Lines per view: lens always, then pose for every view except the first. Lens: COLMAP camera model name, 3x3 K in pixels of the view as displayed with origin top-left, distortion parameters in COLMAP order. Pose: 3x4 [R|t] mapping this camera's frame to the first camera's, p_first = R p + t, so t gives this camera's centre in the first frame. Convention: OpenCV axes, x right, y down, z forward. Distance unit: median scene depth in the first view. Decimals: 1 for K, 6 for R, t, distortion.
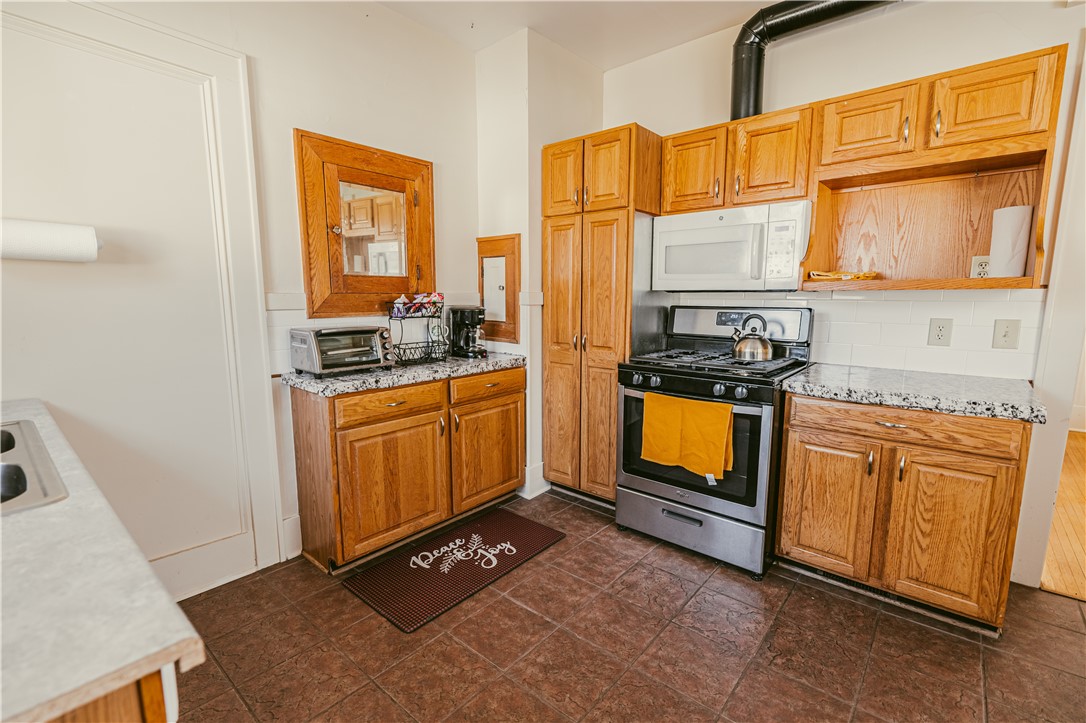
lens RADIAL K [[484.8, 0, 542.2], [0, 484.8, 362.6], [0, 0, 1]] dist [-0.001268, -0.000010]
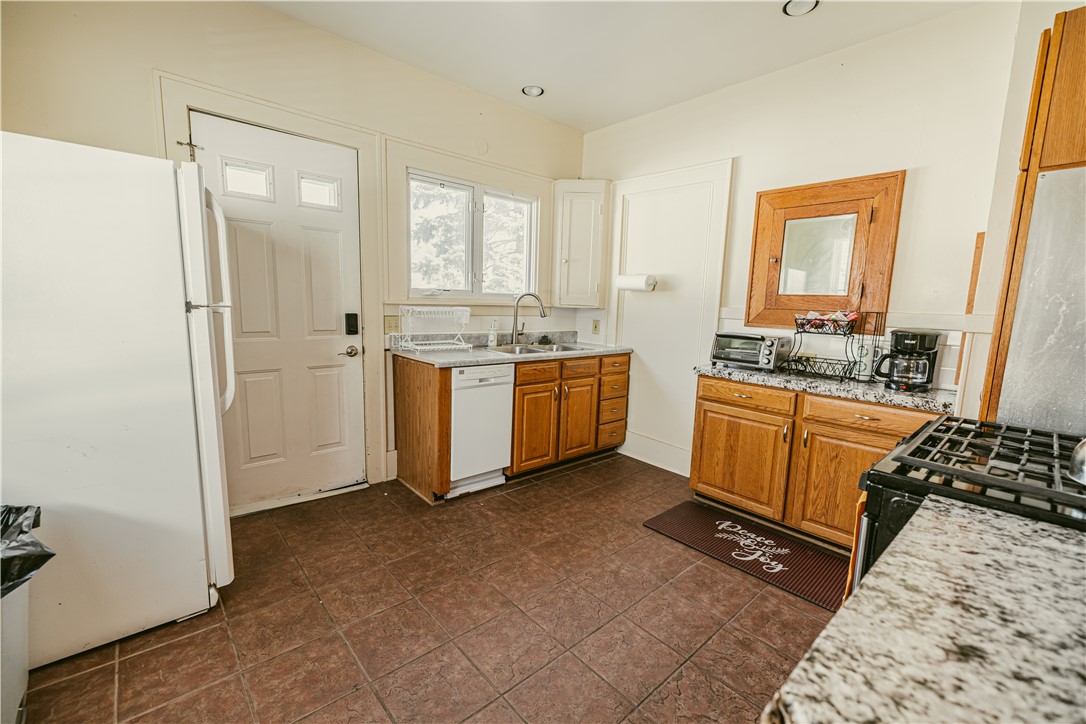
lens RADIAL K [[452.8, 0, 542.0], [0, 452.8, 362.5], [0, 0, 1]] dist [-0.000495, -0.000061]
pose [[-0.128319, 0.128067, -0.983429, 0.876450], [-0.175877, 0.972970, 0.149654, -0.080537], [0.976013, 0.192166, -0.102327, 0.576097]]
